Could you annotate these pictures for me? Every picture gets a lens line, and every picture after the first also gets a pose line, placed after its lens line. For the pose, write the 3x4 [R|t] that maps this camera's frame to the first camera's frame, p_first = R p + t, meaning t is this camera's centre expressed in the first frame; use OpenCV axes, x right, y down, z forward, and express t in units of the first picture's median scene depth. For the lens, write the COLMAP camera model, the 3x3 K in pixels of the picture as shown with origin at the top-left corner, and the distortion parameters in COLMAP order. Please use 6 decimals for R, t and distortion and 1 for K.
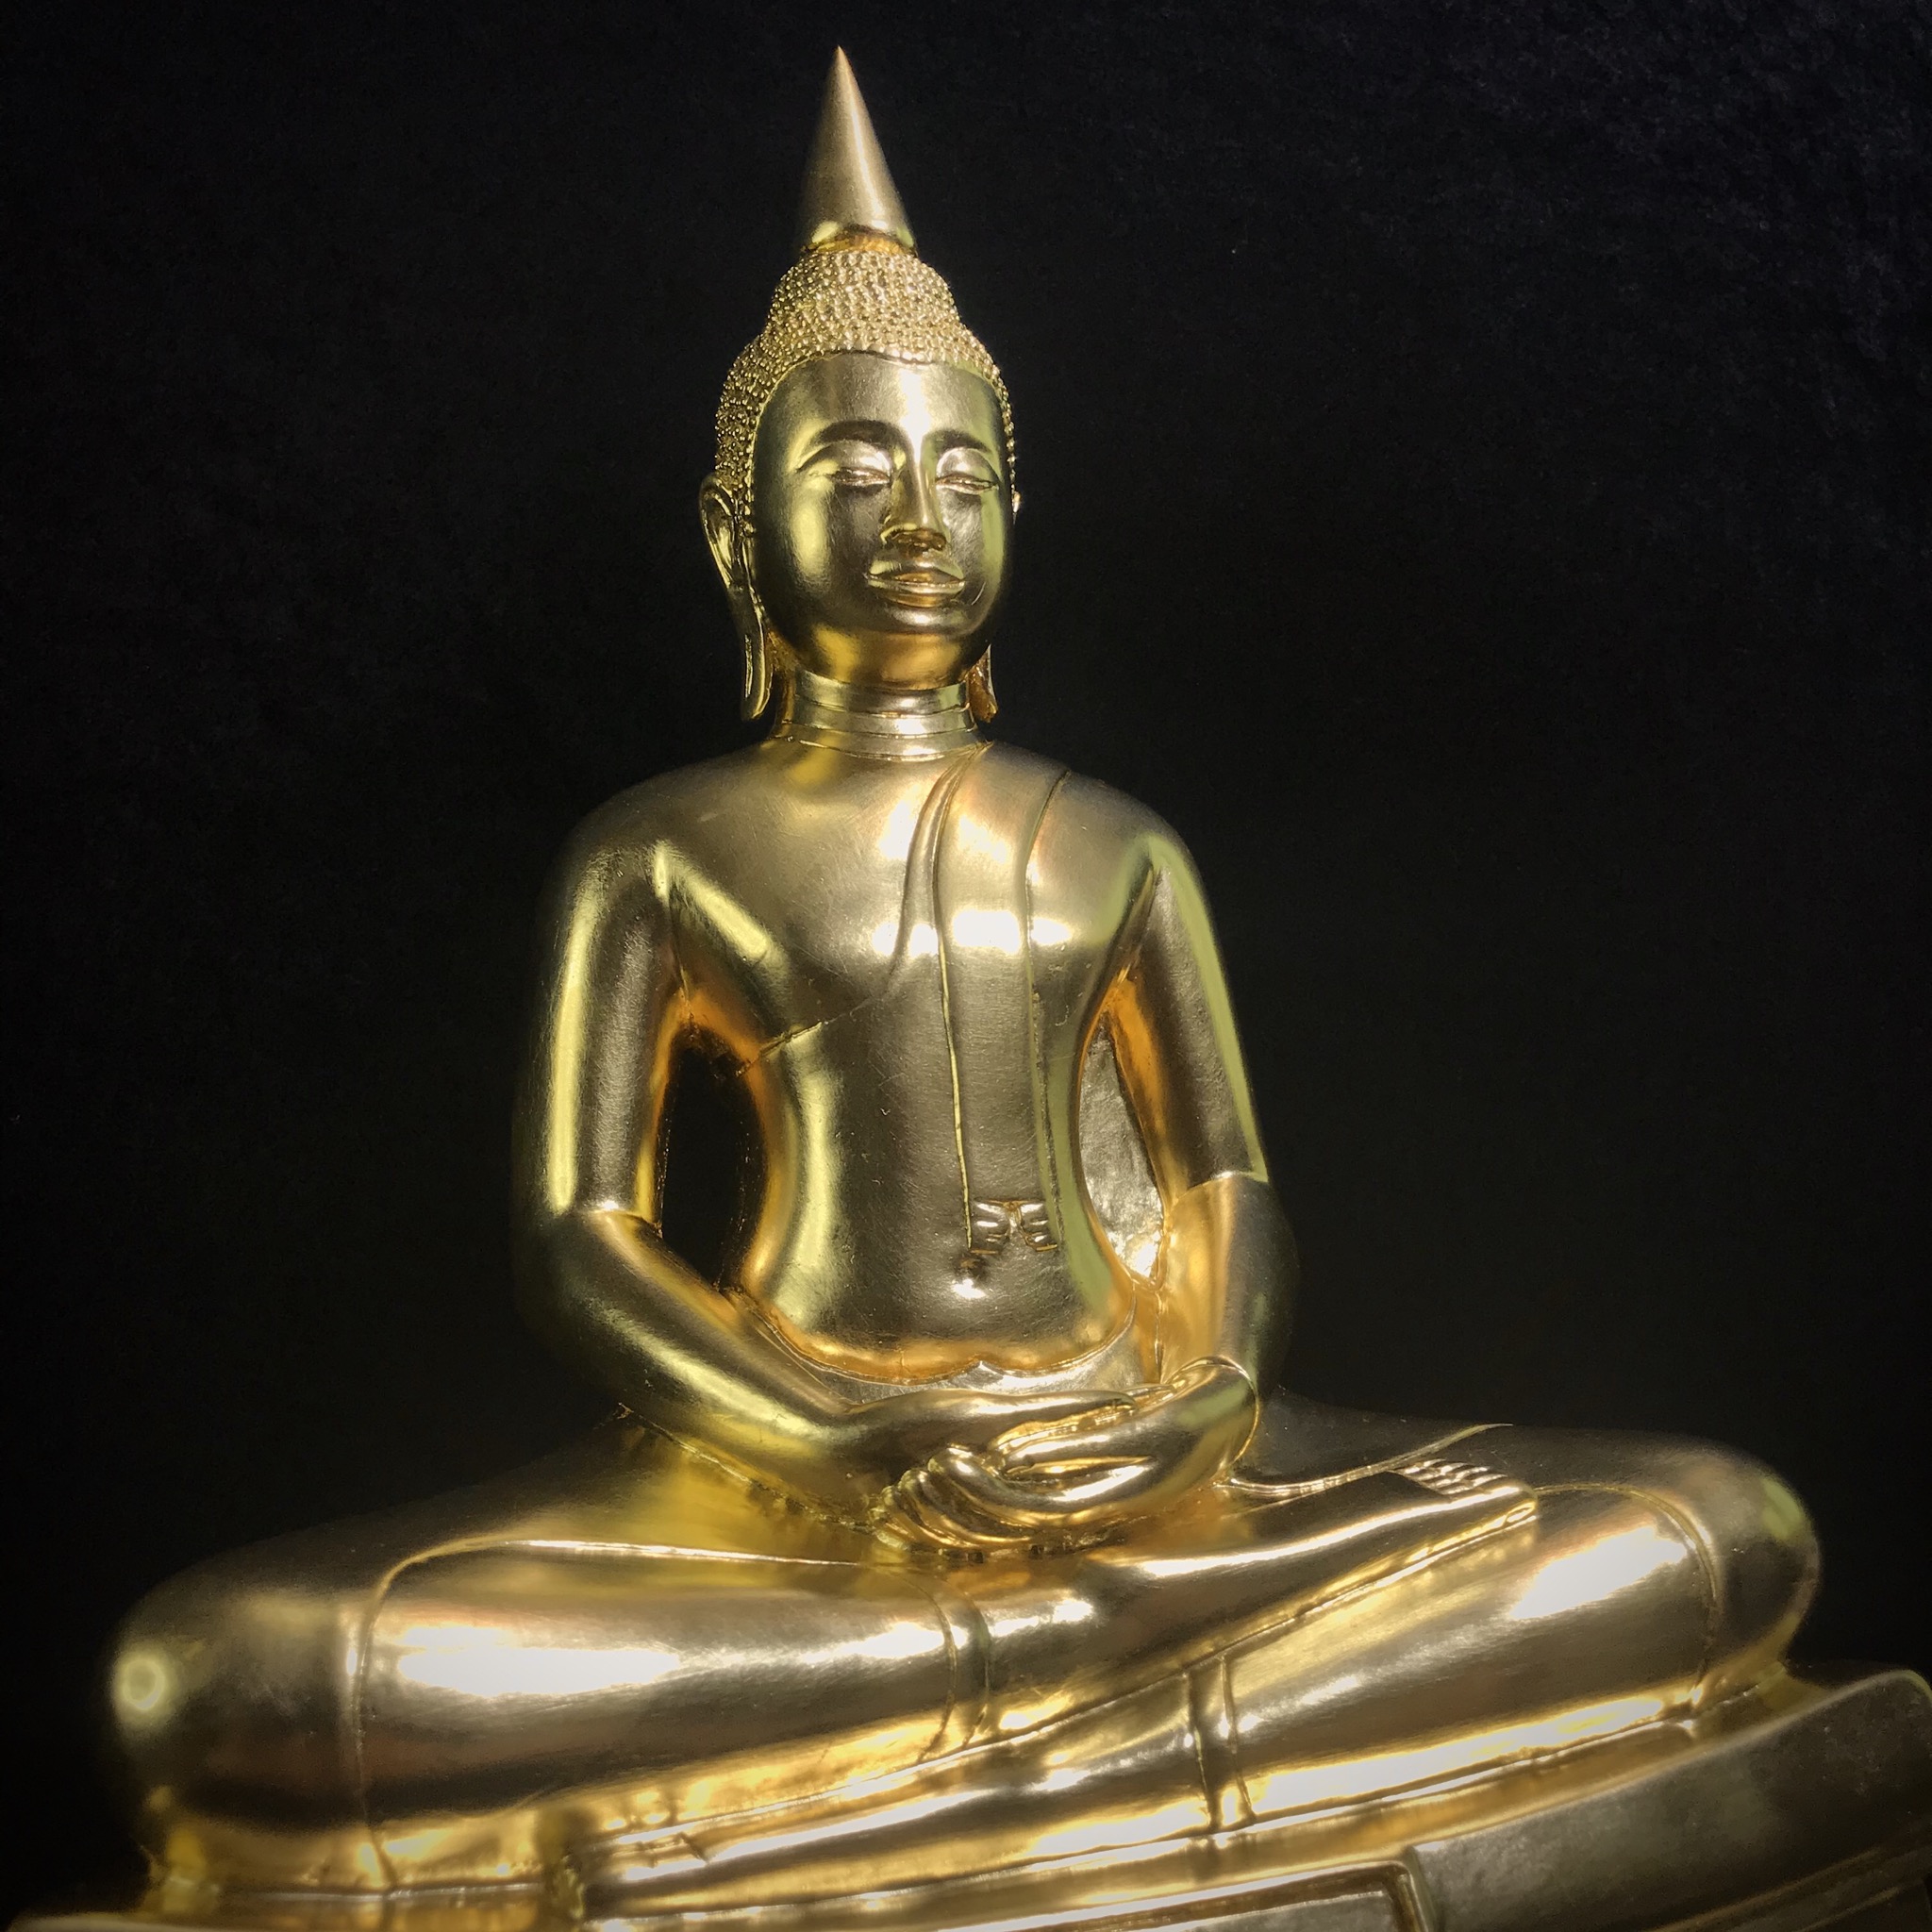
lens RADIAL K [[2114.4, 0, 966.0], [0, 2114.4, 966.0], [0, 0, 1]] dist [0.067320, -0.186162]
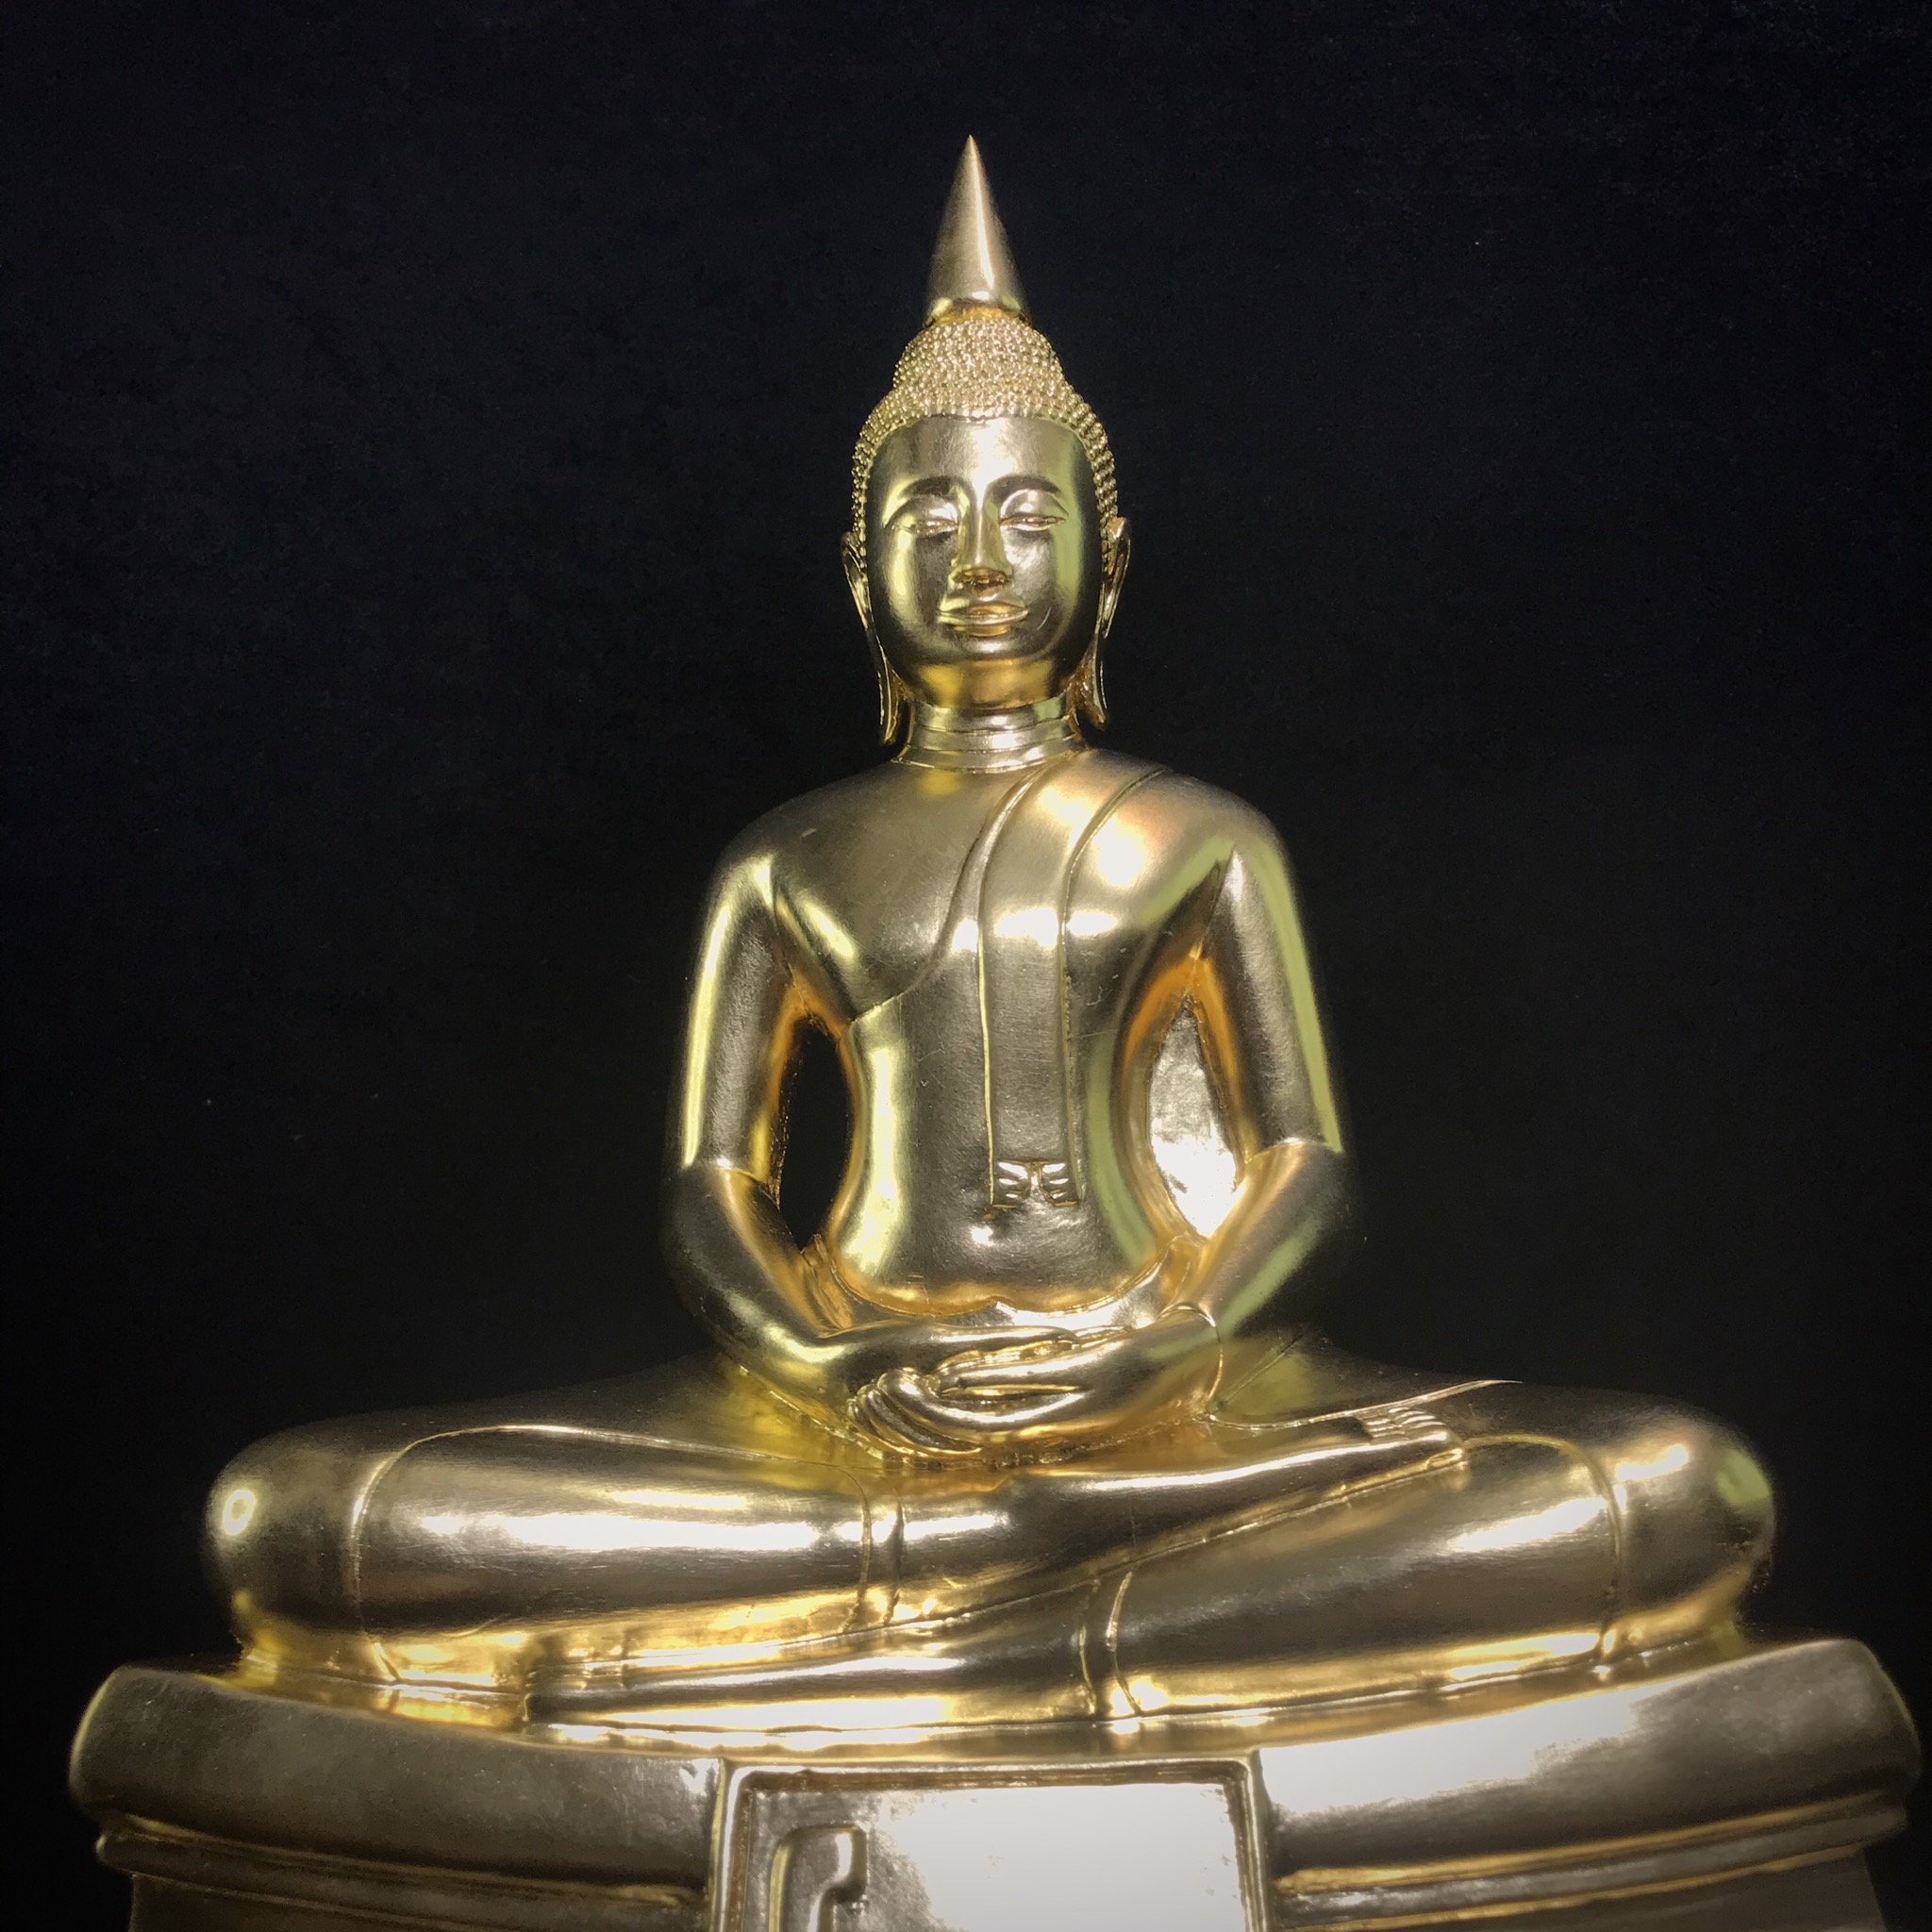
lens RADIAL K [[2114.4, 0, 966.0], [0, 2114.4, 966.0], [0, 0, 1]] dist [0.067320, -0.186162]
pose [[0.931601, -0.030096, -0.362235, 0.371819], [0.031941, 0.999489, -0.000895, 0.006431], [0.362077, -0.010736, 0.932086, -0.055959]]
